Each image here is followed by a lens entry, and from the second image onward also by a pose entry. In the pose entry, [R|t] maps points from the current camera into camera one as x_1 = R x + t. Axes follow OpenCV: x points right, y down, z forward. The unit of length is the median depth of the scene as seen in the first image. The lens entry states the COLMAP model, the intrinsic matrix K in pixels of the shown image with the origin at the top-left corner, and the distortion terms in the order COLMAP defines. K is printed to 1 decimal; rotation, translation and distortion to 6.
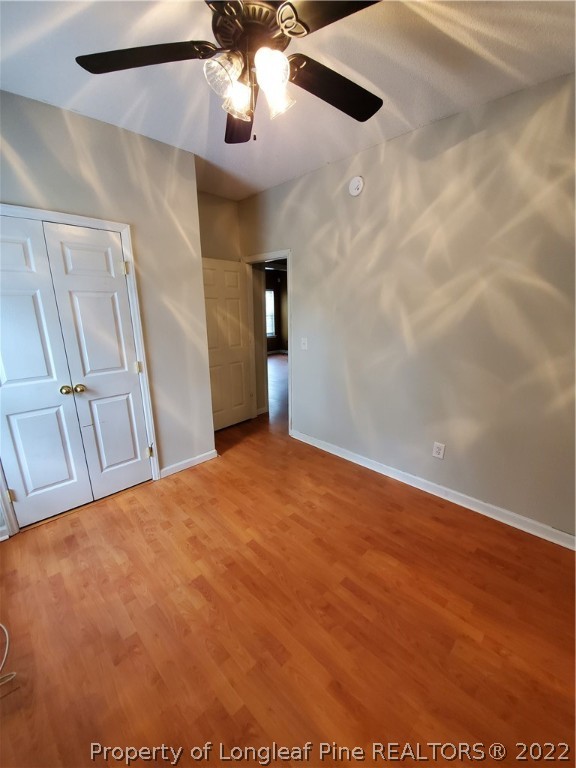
lens RADIAL K [[303.9, 0, 297.1], [0, 303.9, 385.6], [0, 0, 1]] dist [0.010752, -0.016939]
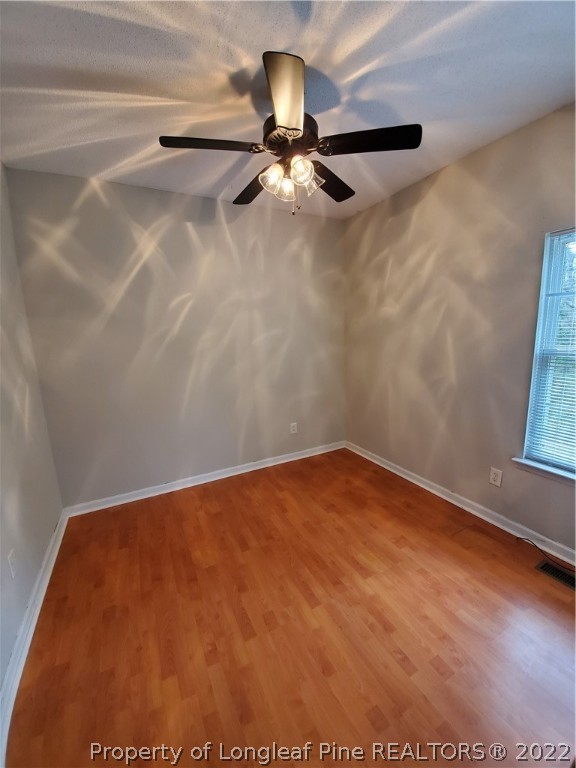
lens RADIAL K [[303.9, 0, 299.5], [0, 303.9, 384.8], [0, 0, 1]] dist [0.010212, -0.016735]
pose [[-0.956430, -0.019512, 0.291309, -0.378086], [0.103169, 0.910808, 0.399732, -0.420615], [-0.273126, 0.412369, -0.869111, 1.634892]]
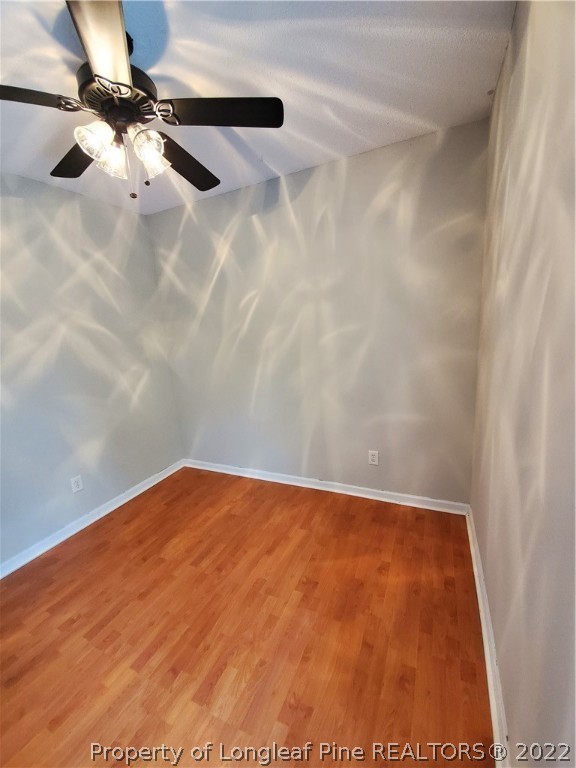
lens RADIAL K [[303.9, 0, 297.1], [0, 303.9, 385.6], [0, 0, 1]] dist [0.010752, -0.016939]
pose [[-0.350495, -0.167716, 0.921425, -0.925380], [0.293829, 0.914472, 0.278218, -0.213671], [-0.889279, 0.368255, -0.271238, 0.655613]]
